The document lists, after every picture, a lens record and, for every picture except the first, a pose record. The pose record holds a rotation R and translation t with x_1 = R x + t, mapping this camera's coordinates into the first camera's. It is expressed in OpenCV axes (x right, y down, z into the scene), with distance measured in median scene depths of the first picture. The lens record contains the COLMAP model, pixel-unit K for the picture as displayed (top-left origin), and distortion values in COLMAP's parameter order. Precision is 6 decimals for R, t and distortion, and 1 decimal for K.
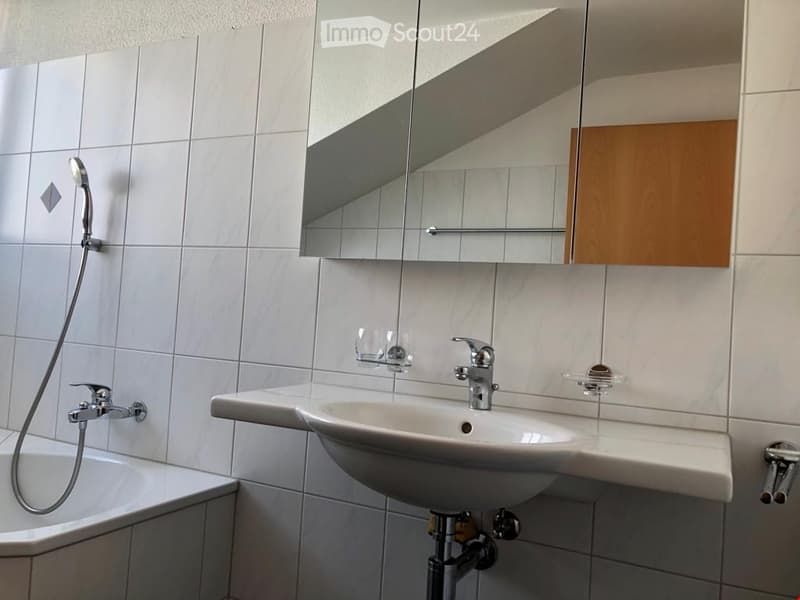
lens RADIAL K [[680.3, 0, 397.4], [0, 680.3, 298.8], [0, 0, 1]] dist [0.017021, 0.024030]
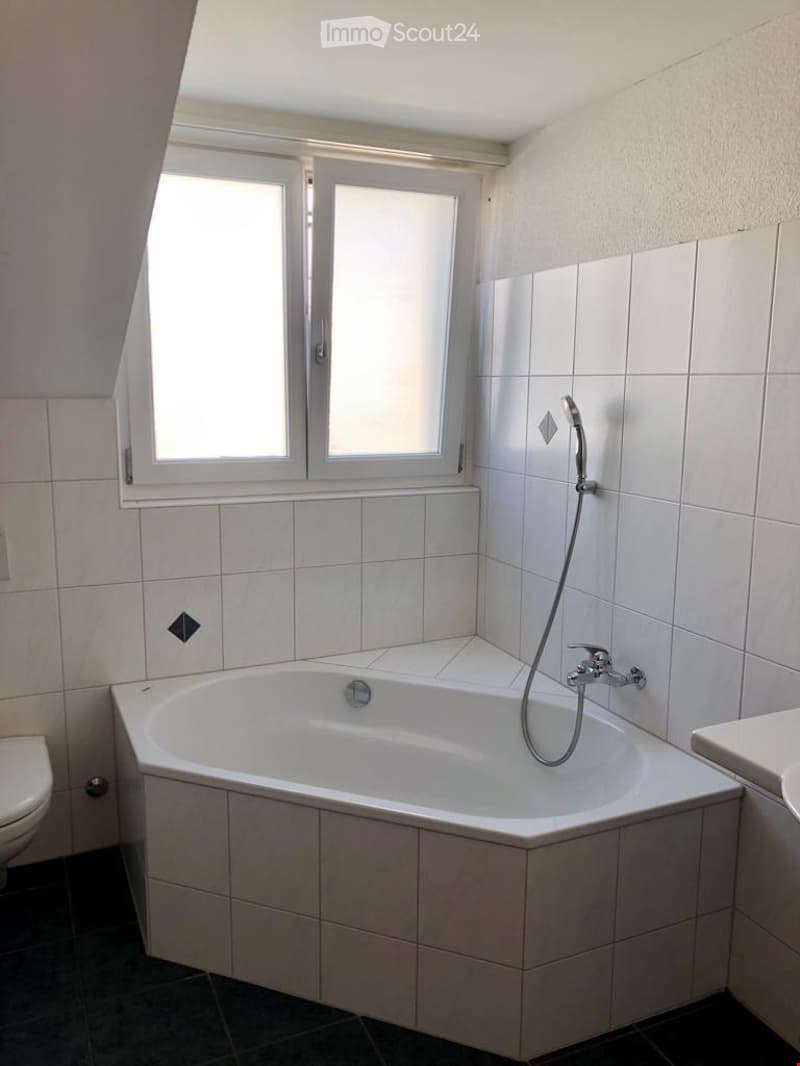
lens RADIAL K [[906.5, 0, 401.9], [0, 906.5, 536.7], [0, 0, 1]] dist [0.017021, 0.024030]
pose [[0.779001, 0.052987, -0.624780, 0.119306], [0.065868, 0.983995, 0.165577, -0.237415], [0.623553, -0.170138, 0.763043, -0.082688]]
